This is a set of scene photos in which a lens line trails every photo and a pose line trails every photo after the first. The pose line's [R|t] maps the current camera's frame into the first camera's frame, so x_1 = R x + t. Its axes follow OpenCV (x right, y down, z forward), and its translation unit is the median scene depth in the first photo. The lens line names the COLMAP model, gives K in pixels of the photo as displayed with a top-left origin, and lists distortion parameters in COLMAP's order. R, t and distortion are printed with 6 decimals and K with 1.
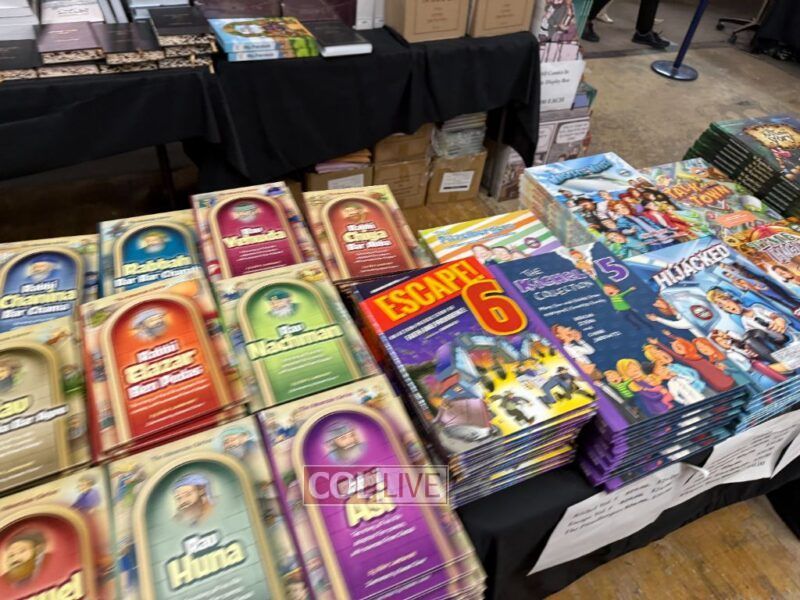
lens RADIAL K [[589.5, 0, 396.2], [0, 589.5, 305.4], [0, 0, 1]] dist [0.051534, -0.061729]
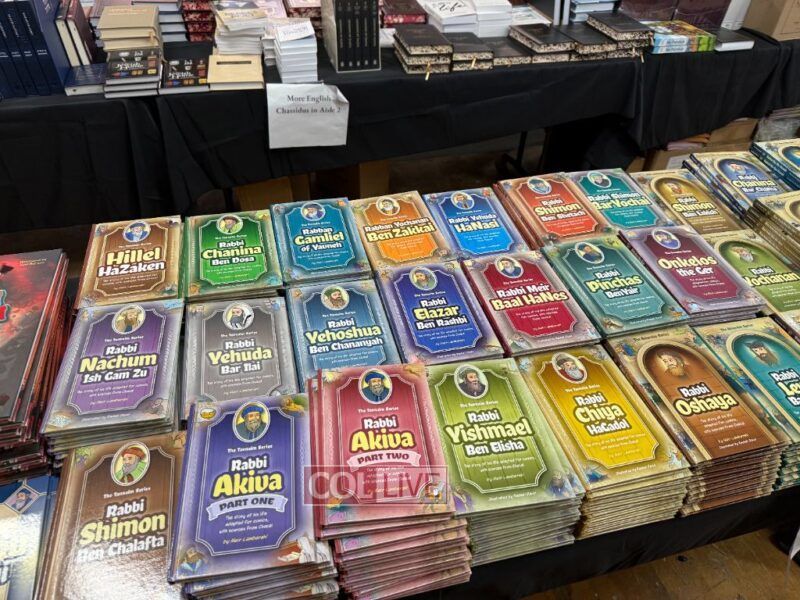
lens RADIAL K [[589.5, 0, 419.3], [0, 589.5, 290.6], [0, 0, 1]] dist [0.051534, -0.061729]
pose [[0.988708, 0.061260, -0.136758, -0.631832], [-0.067663, 0.996795, -0.042668, 0.201756], [0.133706, 0.051440, 0.989685, -0.330128]]
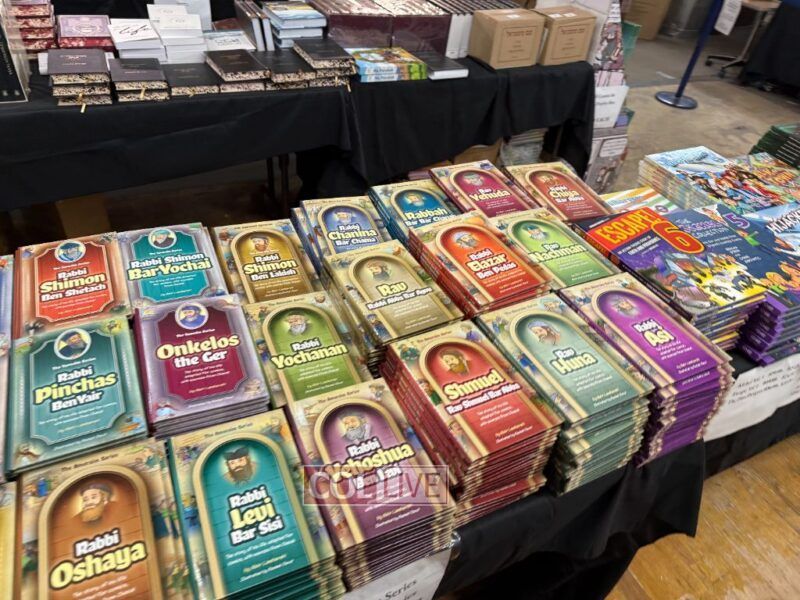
lens RADIAL K [[589.5, 0, 396.9], [0, 589.5, 293.7], [0, 0, 1]] dist [0.051534, -0.061729]
pose [[0.999283, -0.008576, 0.036873, -0.284461], [0.011204, 0.997366, -0.071669, 0.118722], [-0.036161, 0.072031, 0.996747, -0.194672]]
